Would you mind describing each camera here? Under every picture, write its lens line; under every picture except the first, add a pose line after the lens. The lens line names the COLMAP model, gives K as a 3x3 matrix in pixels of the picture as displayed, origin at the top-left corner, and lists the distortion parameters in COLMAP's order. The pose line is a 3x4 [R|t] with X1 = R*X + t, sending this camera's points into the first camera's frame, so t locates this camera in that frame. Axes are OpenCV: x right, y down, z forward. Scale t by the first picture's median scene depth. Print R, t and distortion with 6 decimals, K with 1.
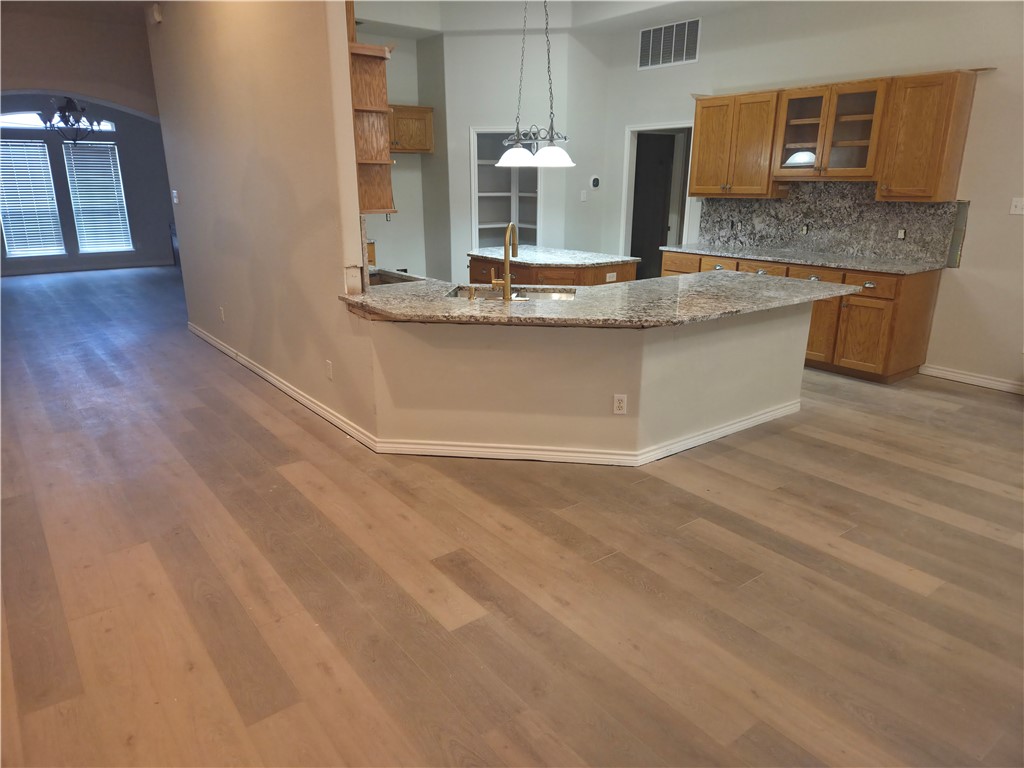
lens RADIAL K [[704.1, 0, 505.6], [0, 704.1, 385.8], [0, 0, 1]] dist [0.047162, -0.040752]
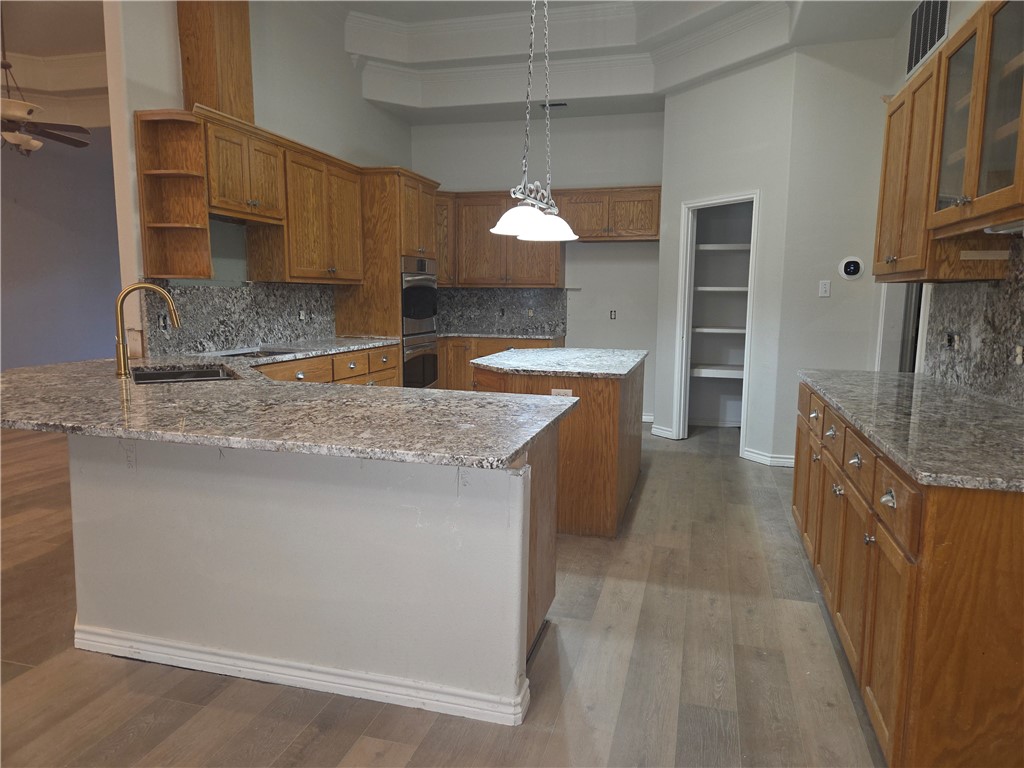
lens RADIAL K [[704.1, 0, 515.7], [0, 704.1, 377.6], [0, 0, 1]] dist [0.047162, -0.040752]
pose [[0.597631, 0.102725, -0.795163, 0.741651], [-0.239836, 0.969252, -0.055041, -0.149040], [0.765059, 0.223603, 0.603892, 0.694684]]
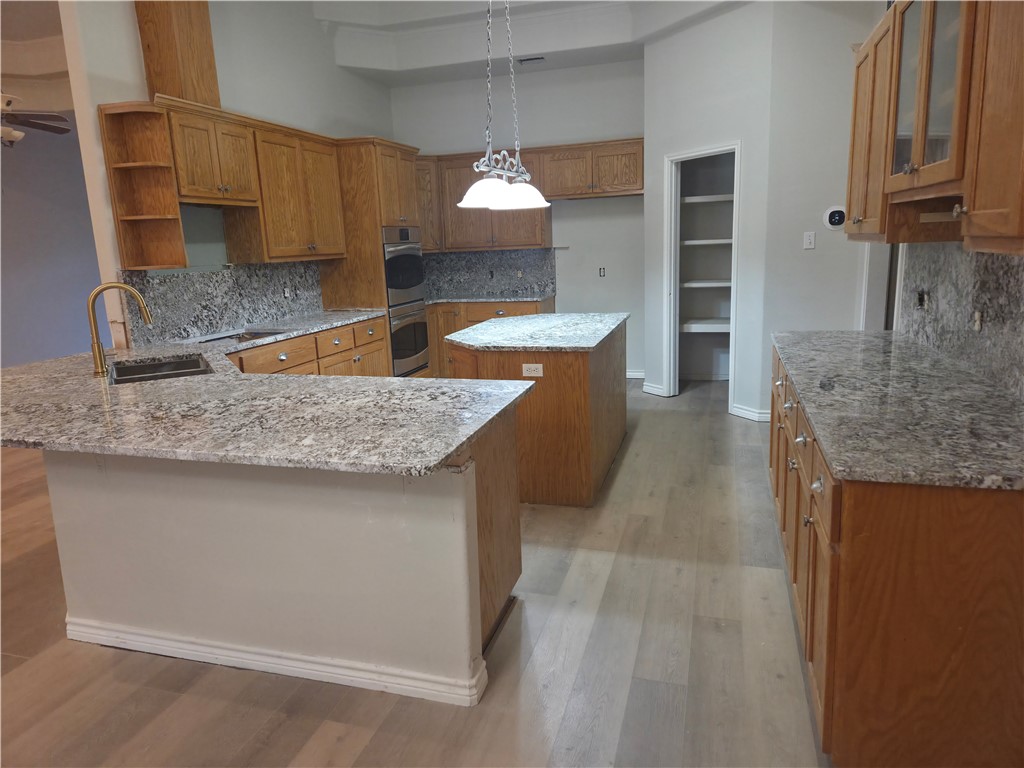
lens RADIAL K [[704.1, 0, 501.8], [0, 704.1, 371.7], [0, 0, 1]] dist [0.047162, -0.040752]
pose [[0.568802, 0.129628, -0.812195, 0.771262], [-0.195603, 0.980489, 0.019502, -0.189794], [0.798877, 0.147775, 0.583060, 0.722890]]
